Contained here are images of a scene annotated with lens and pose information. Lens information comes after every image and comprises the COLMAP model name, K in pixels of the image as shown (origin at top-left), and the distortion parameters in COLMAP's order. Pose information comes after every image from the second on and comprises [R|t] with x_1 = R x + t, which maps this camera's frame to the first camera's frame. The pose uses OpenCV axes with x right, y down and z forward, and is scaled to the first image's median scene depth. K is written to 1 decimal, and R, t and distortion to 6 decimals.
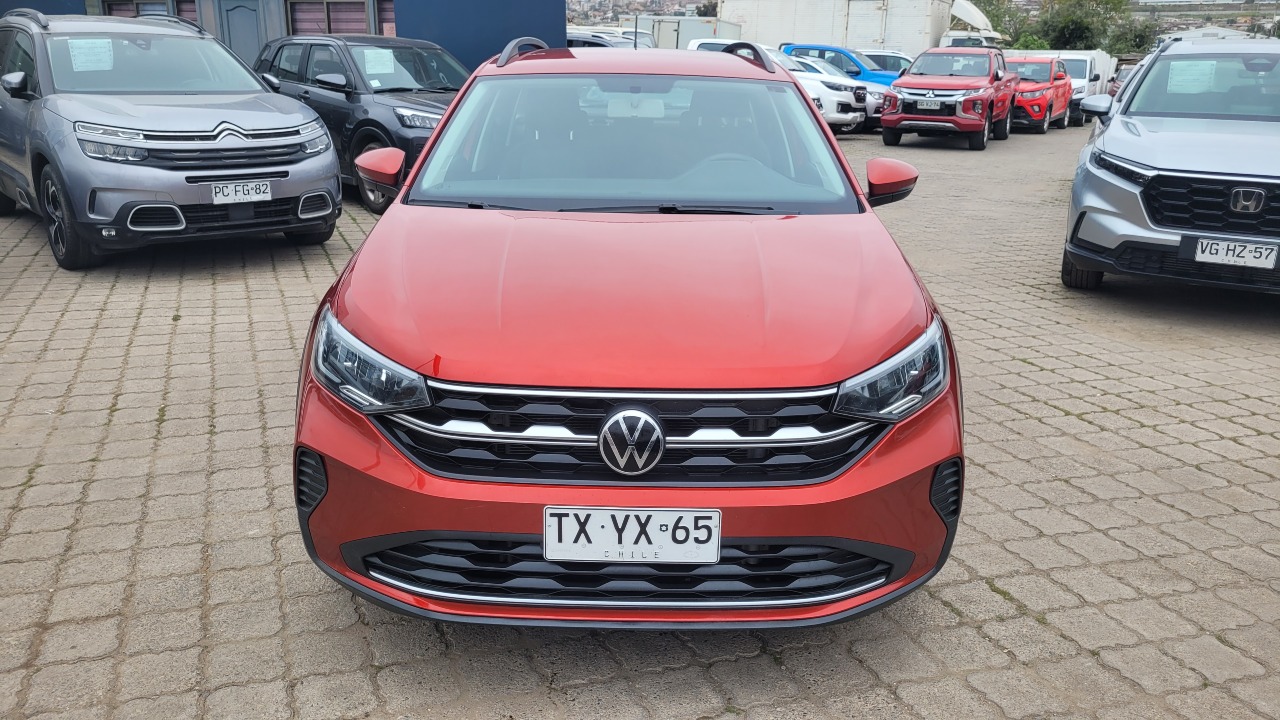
lens RADIAL K [[987.7, 0, 625.2], [0, 987.7, 354.9], [0, 0, 1]] dist [0.025582, -0.009128]
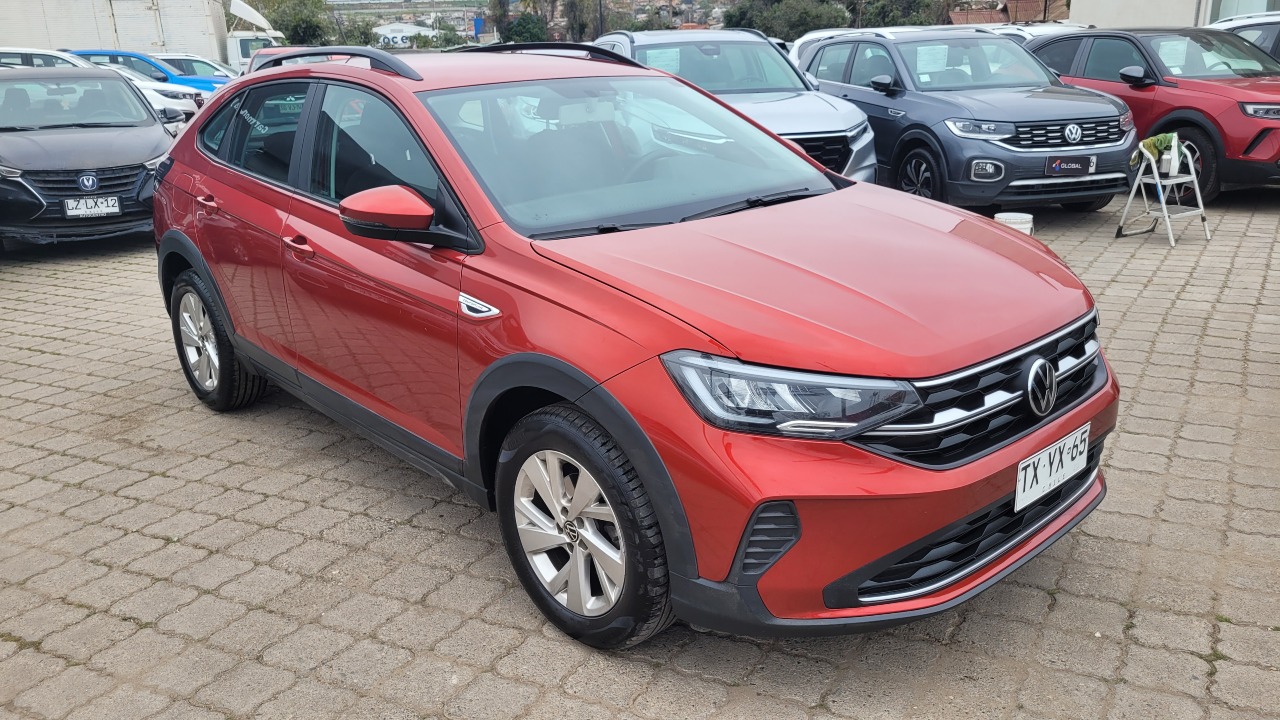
lens RADIAL K [[981.9, 0, 631.7], [0, 981.9, 364.4], [0, 0, 1]] dist [0.036837, -0.000200]
pose [[0.734177, -0.246271, 0.632720, -0.117169], [0.239983, 0.965871, 0.097478, -0.017875], [-0.635132, 0.080276, 0.768221, 0.046748]]
